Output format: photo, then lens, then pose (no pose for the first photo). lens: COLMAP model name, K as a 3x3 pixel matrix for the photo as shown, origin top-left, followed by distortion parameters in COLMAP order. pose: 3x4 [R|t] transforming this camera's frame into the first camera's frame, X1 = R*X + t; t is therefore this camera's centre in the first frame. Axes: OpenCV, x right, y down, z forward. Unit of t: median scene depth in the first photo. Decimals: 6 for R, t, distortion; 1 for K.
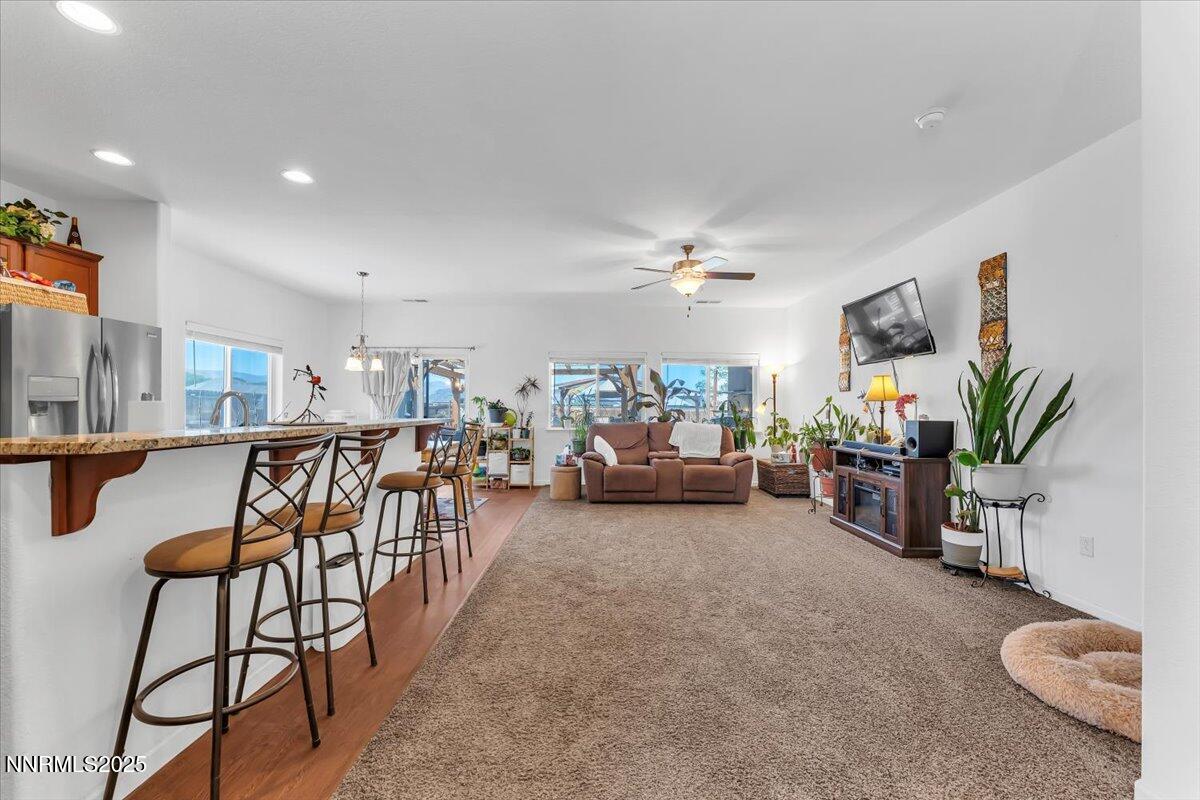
lens RADIAL K [[480.5, 0, 596.7], [0, 480.5, 405.9], [0, 0, 1]] dist [0.001530, 0.000199]
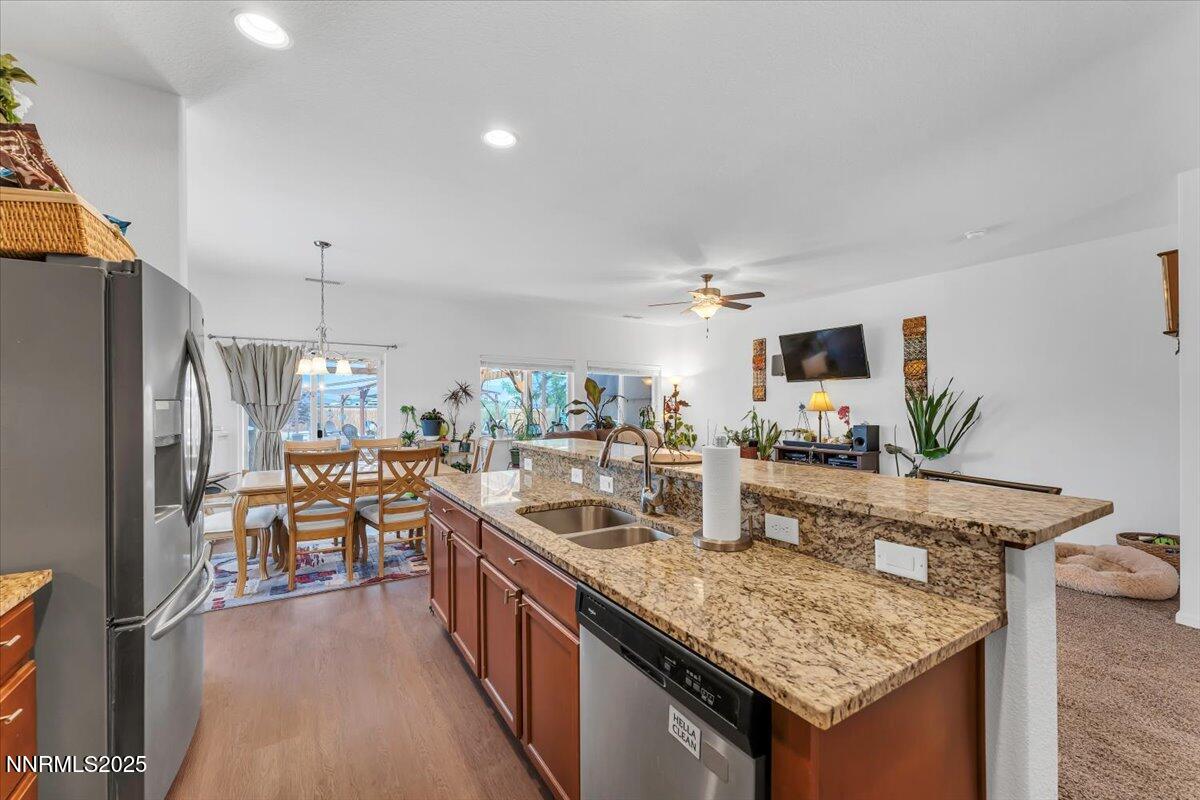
lens RADIAL K [[480.5, 0, 596.7], [0, 480.5, 405.9], [0, 0, 1]] dist [0.001530, 0.000199]
pose [[0.849783, -0.007407, 0.527080, -0.495175], [0.004820, 0.999969, 0.006282, -0.026571], [-0.527110, -0.002798, 0.849793, 0.141077]]
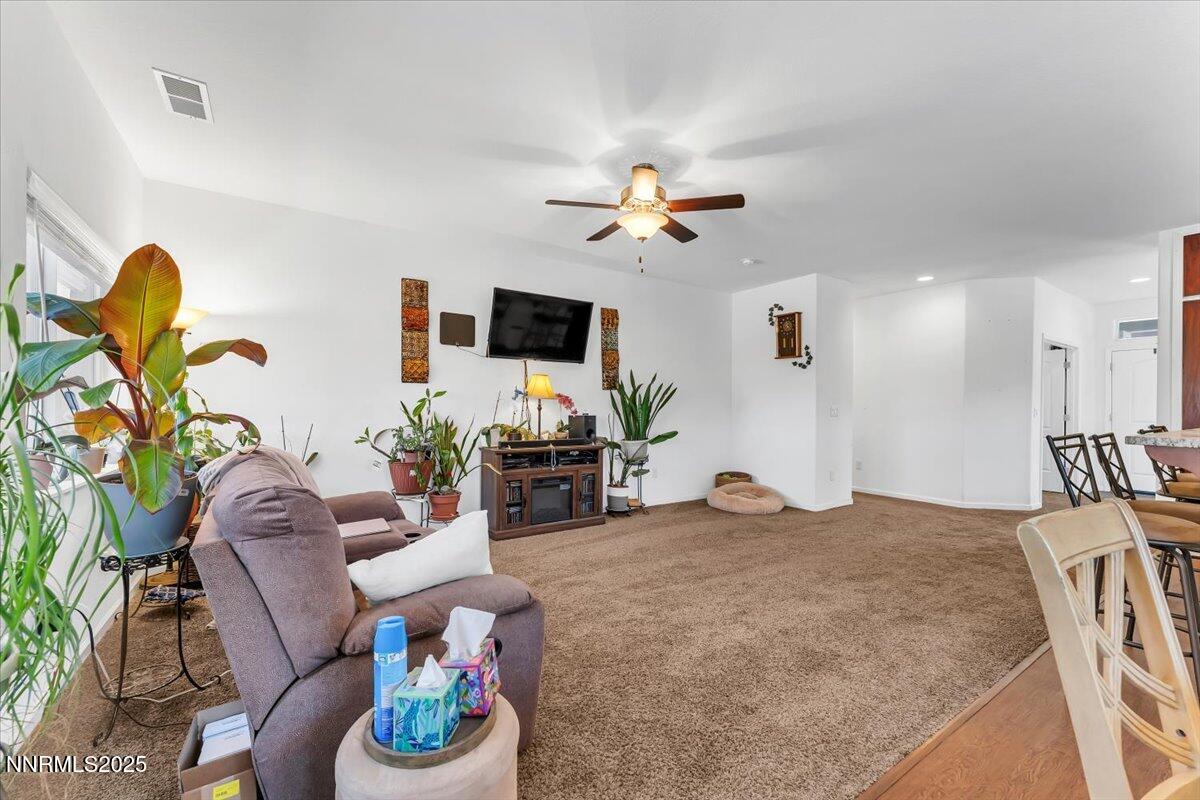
lens RADIAL K [[480.5, 0, 596.7], [0, 480.5, 405.9], [0, 0, 1]] dist [0.001530, 0.000199]
pose [[-0.551570, -0.010517, 0.834062, -0.268101], [-0.012655, 0.999911, 0.004239, -0.000353], [-0.834033, -0.008217, -0.551654, 1.125450]]
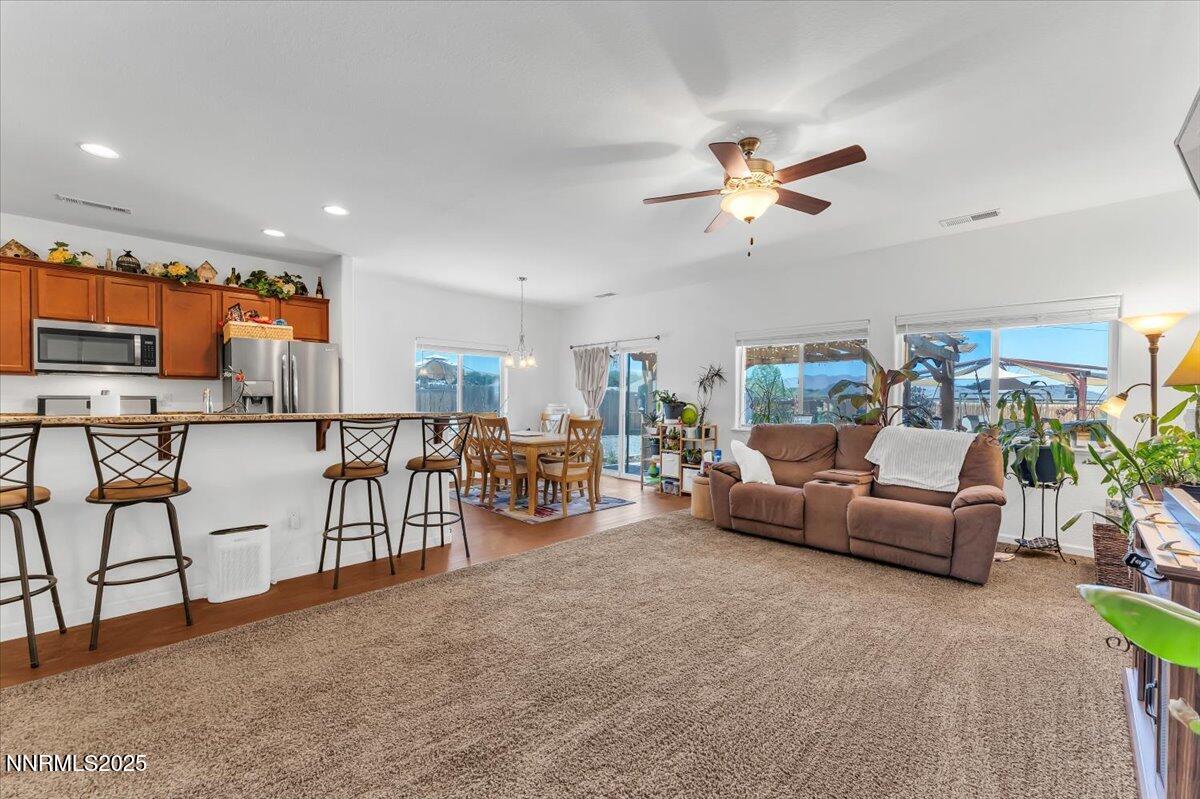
lens RADIAL K [[480.5, 0, 596.7], [0, 480.5, 405.4], [0, 0, 1]] dist [0.001530, 0.000199]
pose [[0.703824, 0.008086, -0.710329, 0.391112], [-0.001631, 0.999951, 0.009767, 0.001651], [0.710373, -0.005715, 0.703802, 0.335601]]
